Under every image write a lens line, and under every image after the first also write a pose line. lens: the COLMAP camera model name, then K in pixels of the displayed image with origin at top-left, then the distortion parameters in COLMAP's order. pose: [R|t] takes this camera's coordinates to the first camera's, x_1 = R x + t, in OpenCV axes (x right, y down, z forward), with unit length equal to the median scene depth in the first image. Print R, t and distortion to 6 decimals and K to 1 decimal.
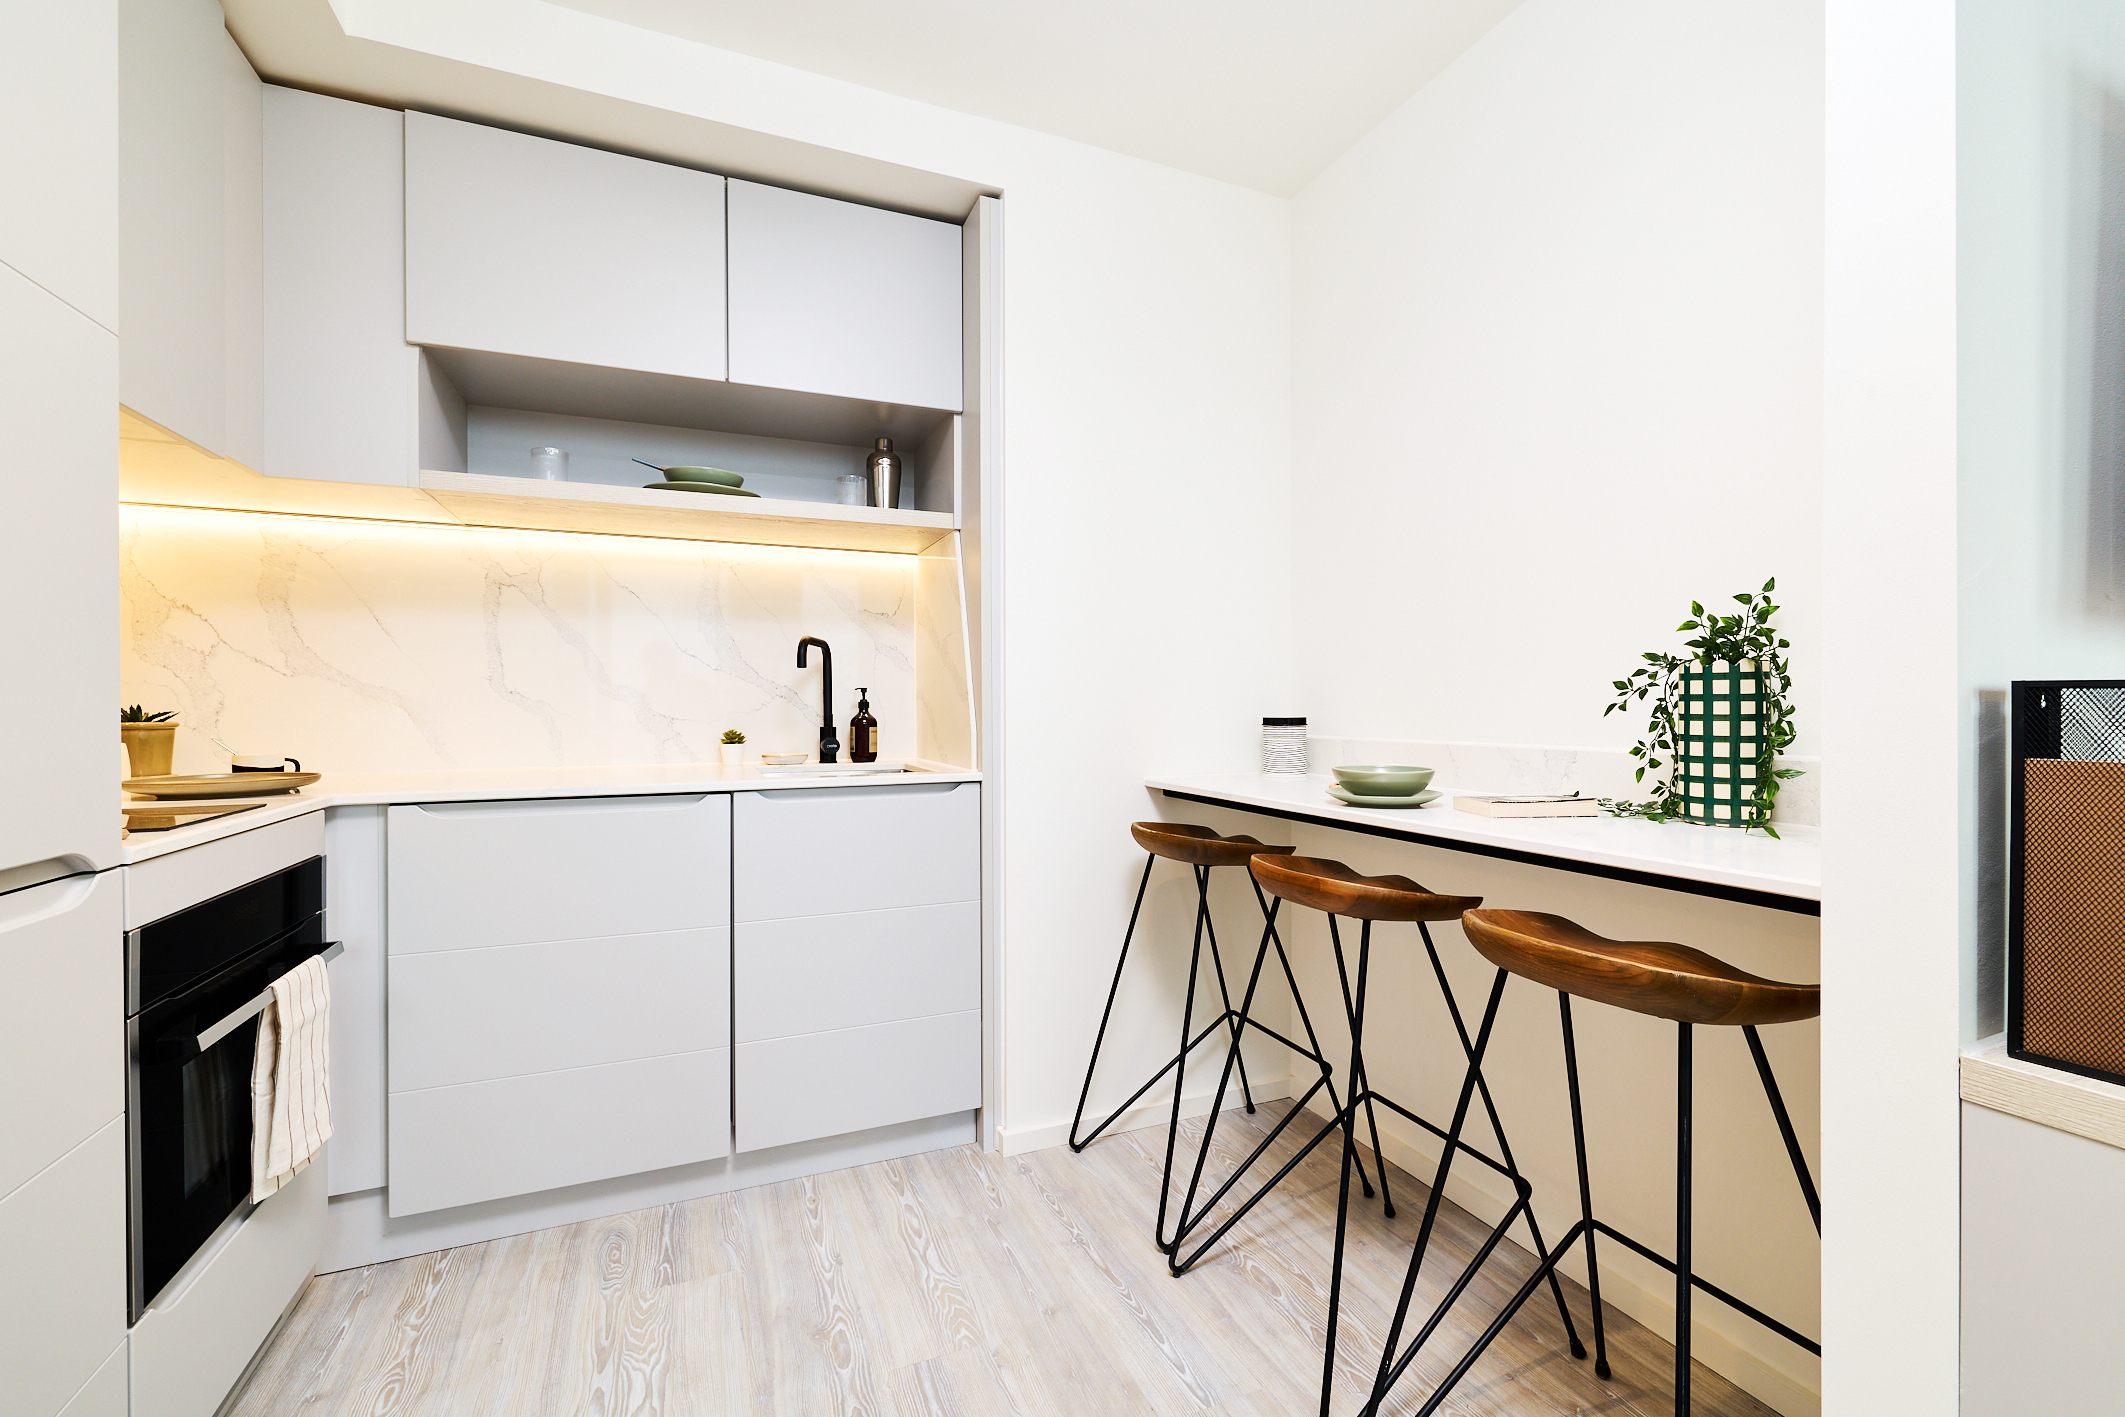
lens RADIAL K [[896.1, 0, 1074.7], [0, 896.1, 707.8], [0, 0, 1]] dist [-0.001429, 0.000247]
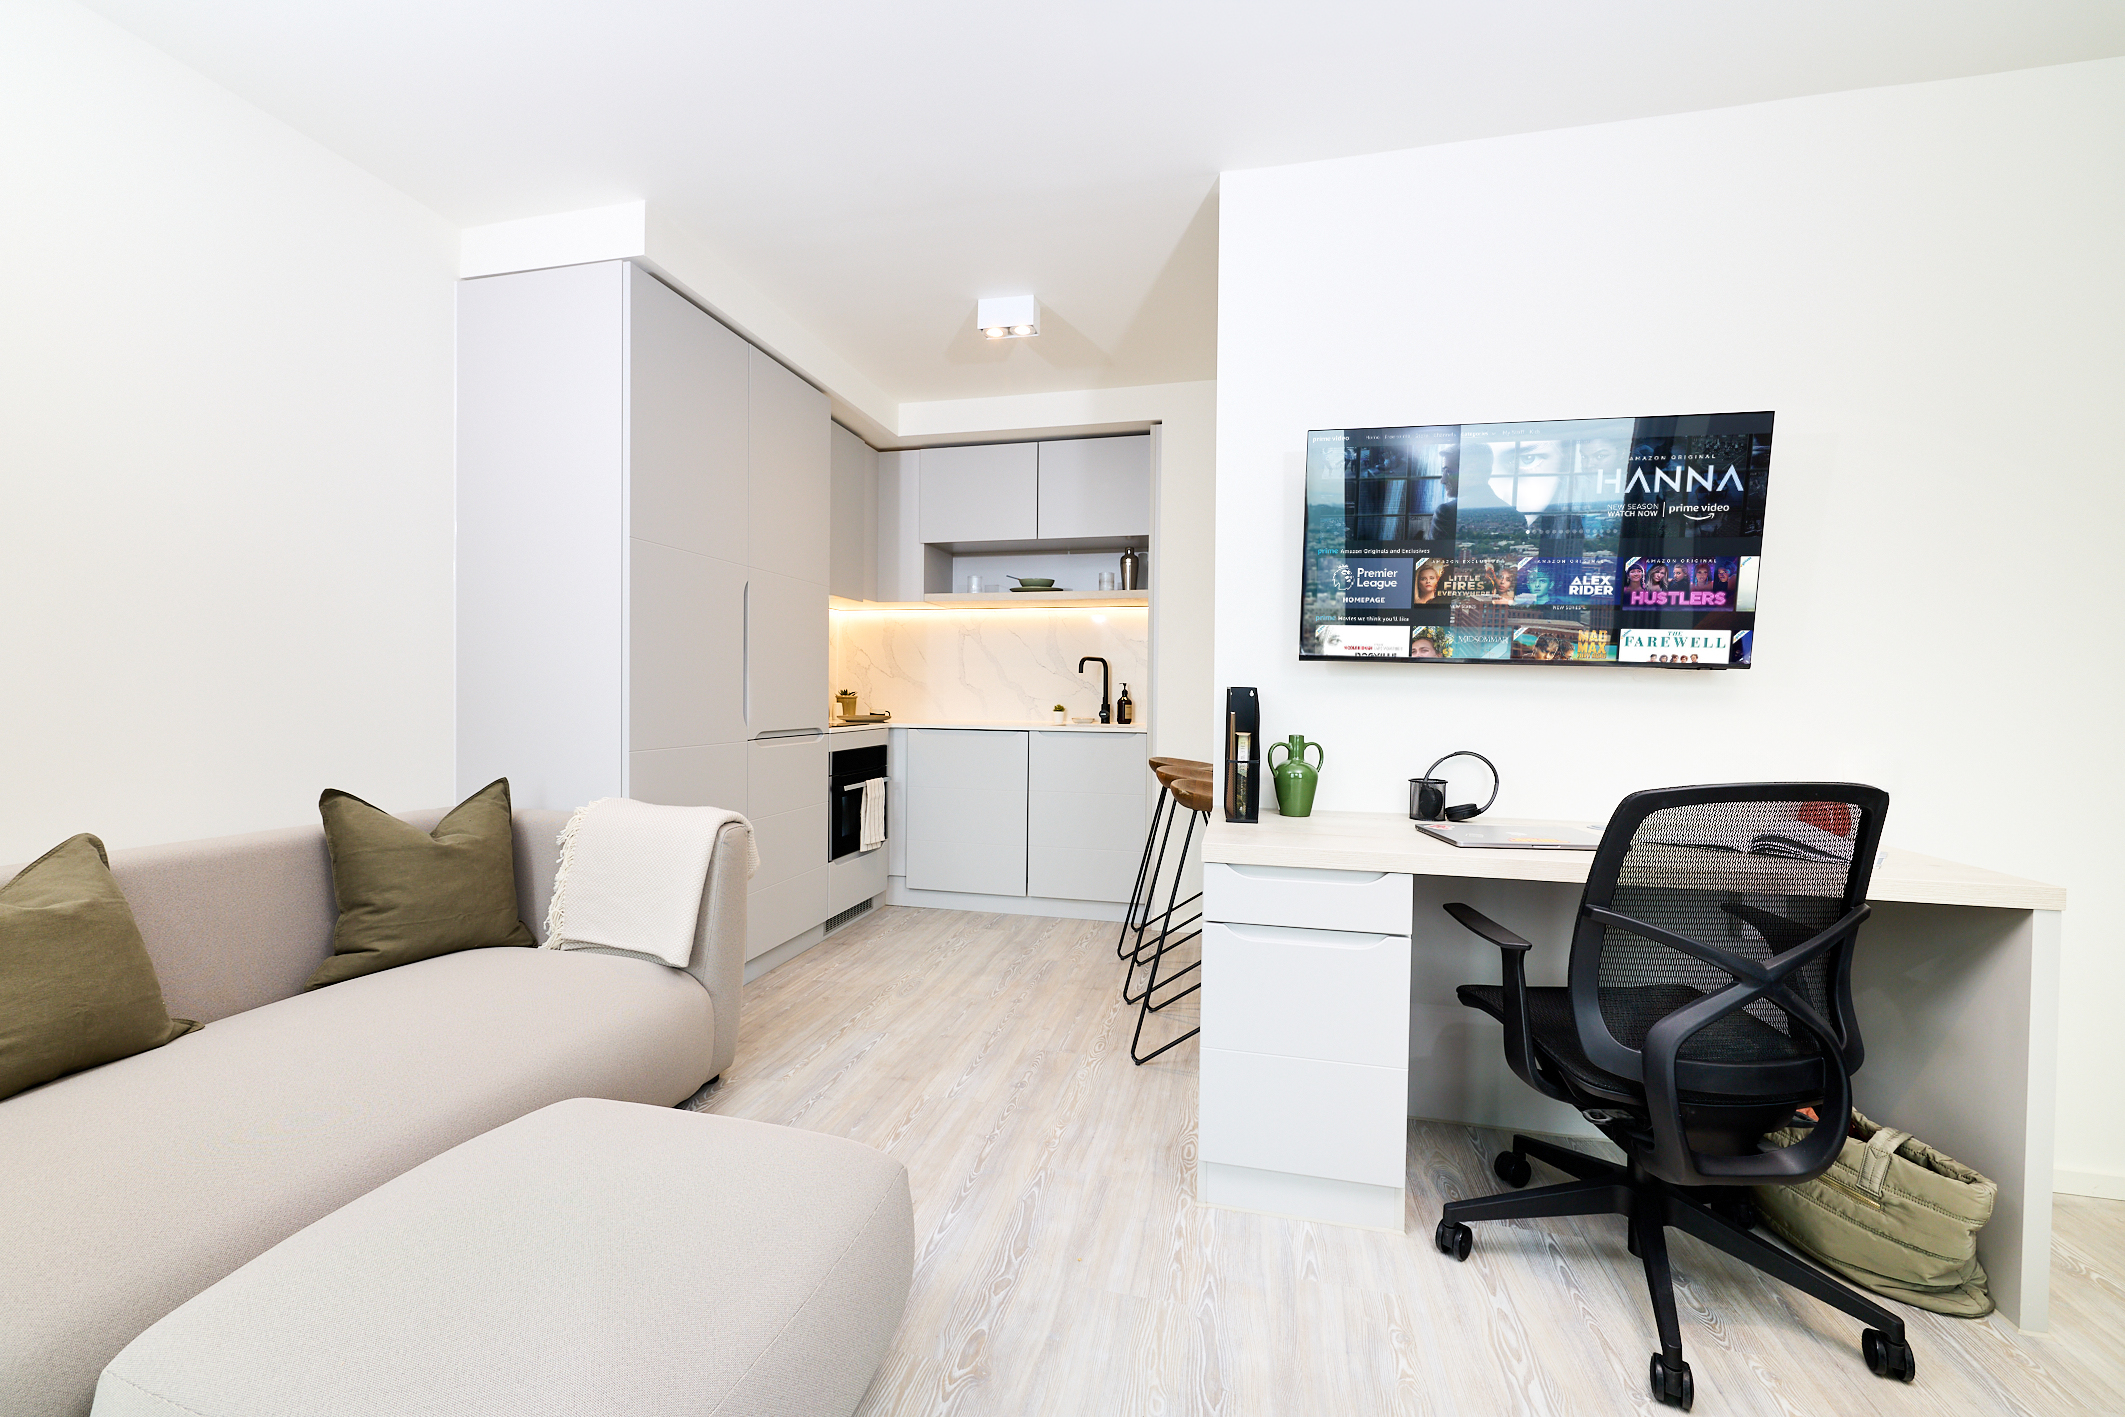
lens RADIAL K [[896.1, 0, 1050.5], [0, 896.1, 715.1], [0, 0, 1]] dist [-0.001429, 0.000247]
pose [[0.805958, 0.026385, -0.591385, 0.980781], [-0.015496, 0.999604, 0.023479, 0.003385], [0.591770, -0.009759, 0.806048, -0.754902]]
